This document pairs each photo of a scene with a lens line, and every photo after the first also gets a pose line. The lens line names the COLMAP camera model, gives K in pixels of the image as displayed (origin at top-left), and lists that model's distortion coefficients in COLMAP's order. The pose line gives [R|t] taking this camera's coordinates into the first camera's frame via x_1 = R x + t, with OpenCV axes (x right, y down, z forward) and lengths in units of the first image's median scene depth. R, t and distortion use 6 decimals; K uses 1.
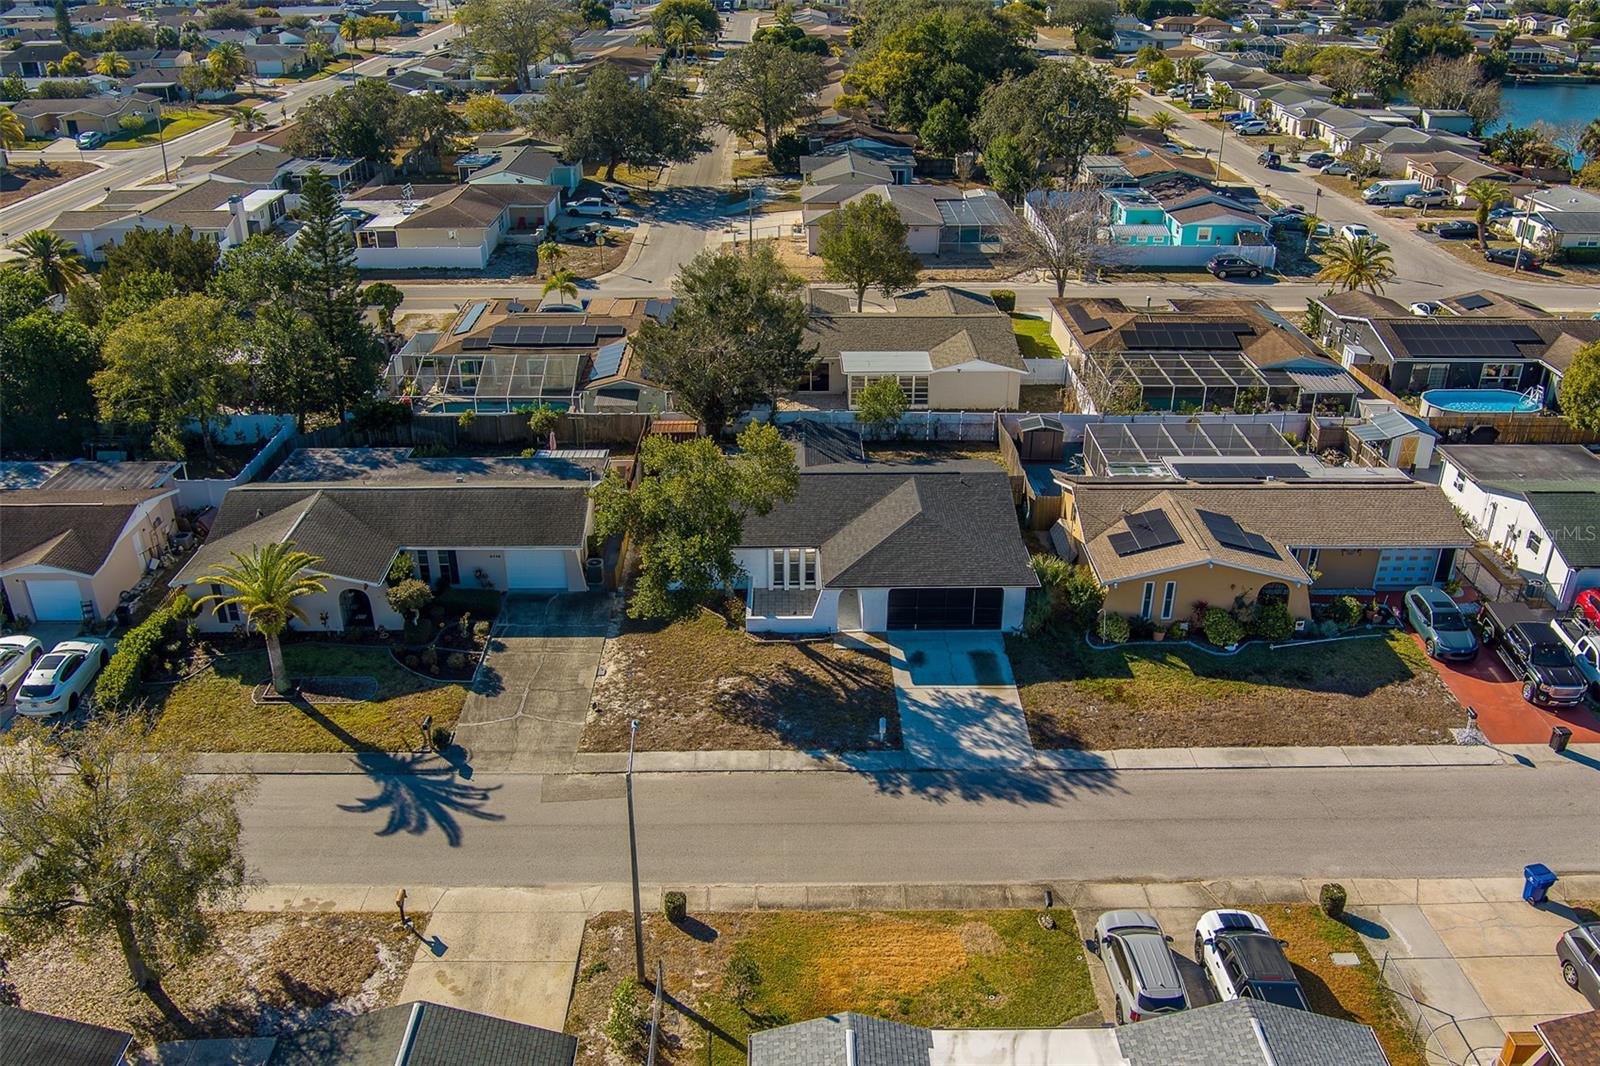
lens RADIAL K [[1290.2, 0, 800.0], [0, 1290.2, 533.0], [0, 0, 1]] dist [-0.060089, 0.006011]
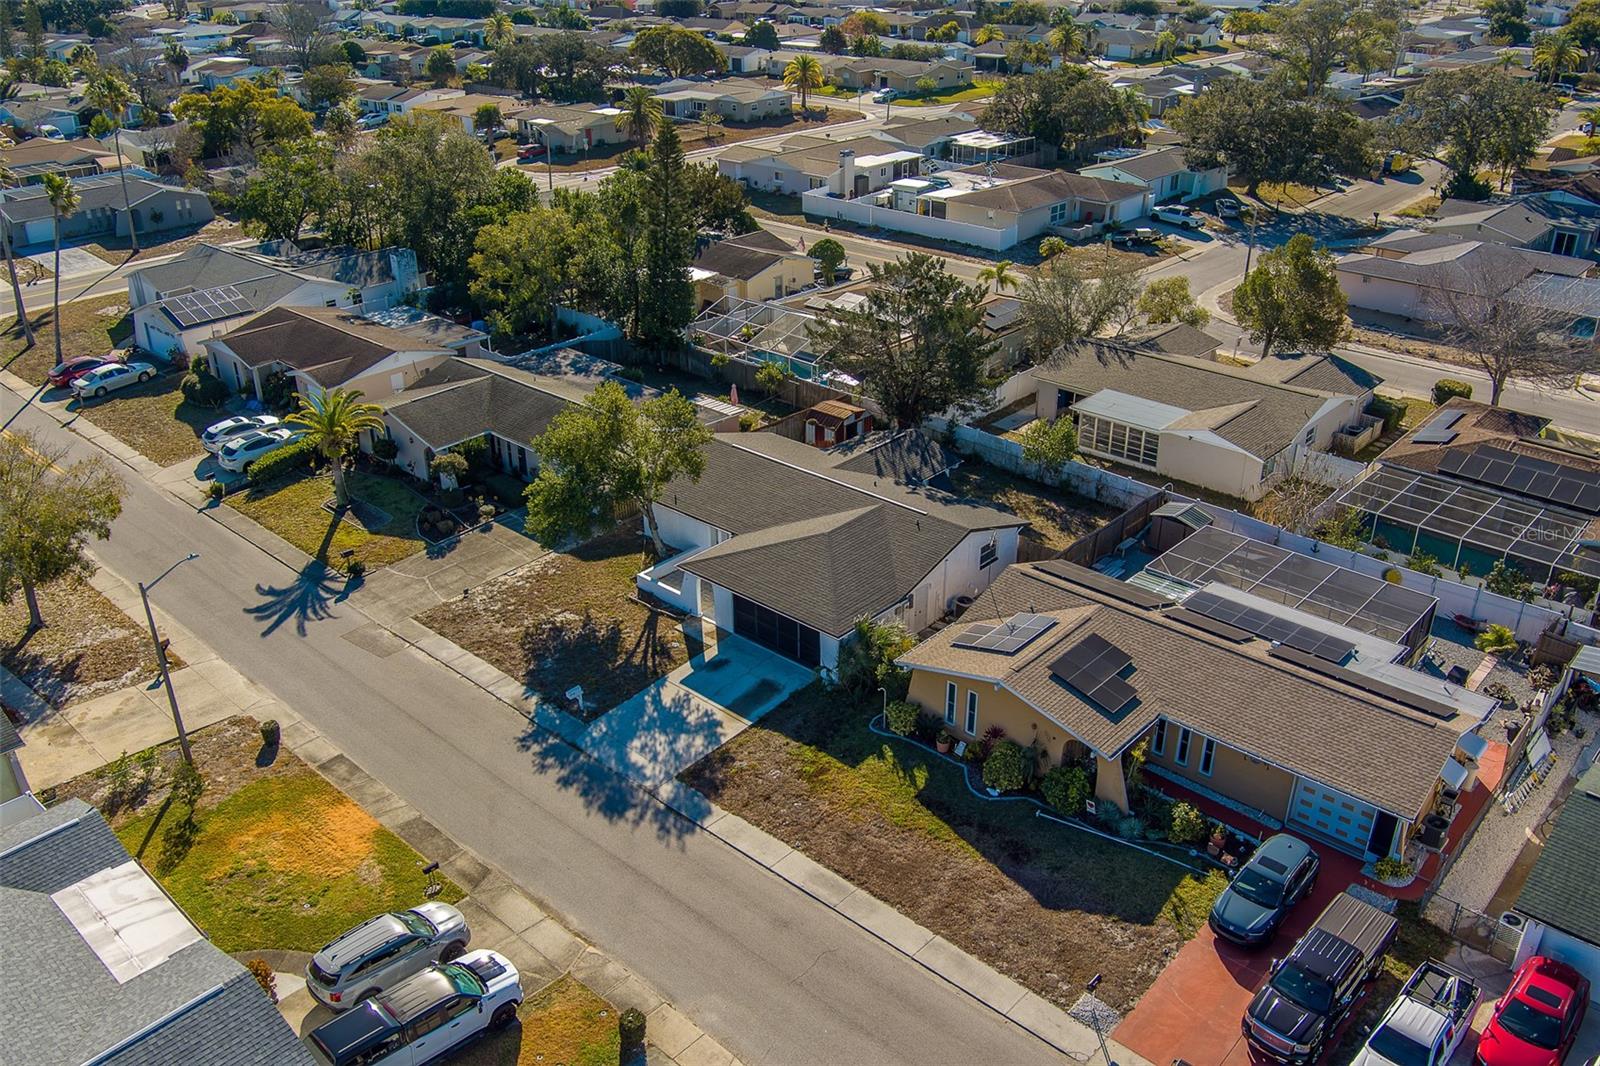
lens RADIAL K [[1302.0, 0, 840.1], [0, 1302.0, 534.0], [0, 0, 1]] dist [-0.057132, 0.001959]
pose [[0.735226, 0.295260, -0.610135, 0.754976], [-0.296154, 0.949606, 0.102667, -0.128727], [0.609701, 0.105211, 0.785618, 0.282382]]
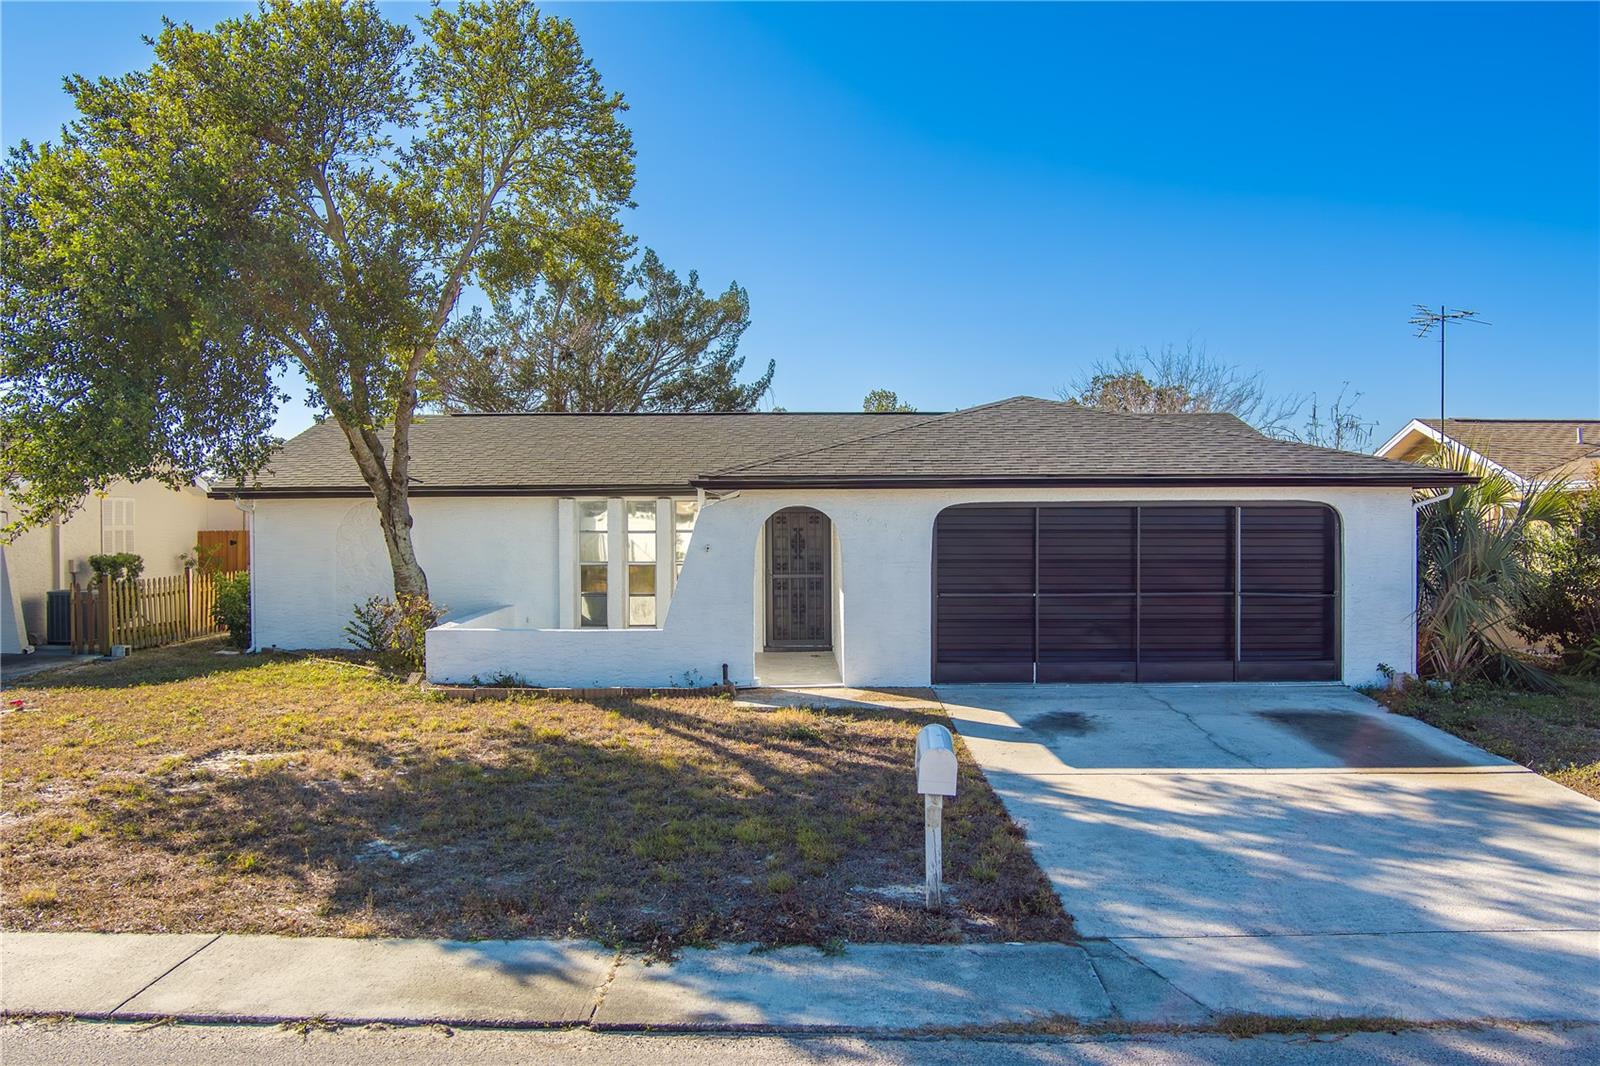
lens RADIAL K [[1290.2, 0, 800.0], [0, 1290.2, 533.0], [0, 0, 1]] dist [-0.060089, 0.006011]
pose [[0.999854, -0.002862, -0.016835, 0.045691], [-0.004908, 0.896072, -0.443882, 0.180367], [0.016356, 0.443900, 0.895927, 0.786900]]
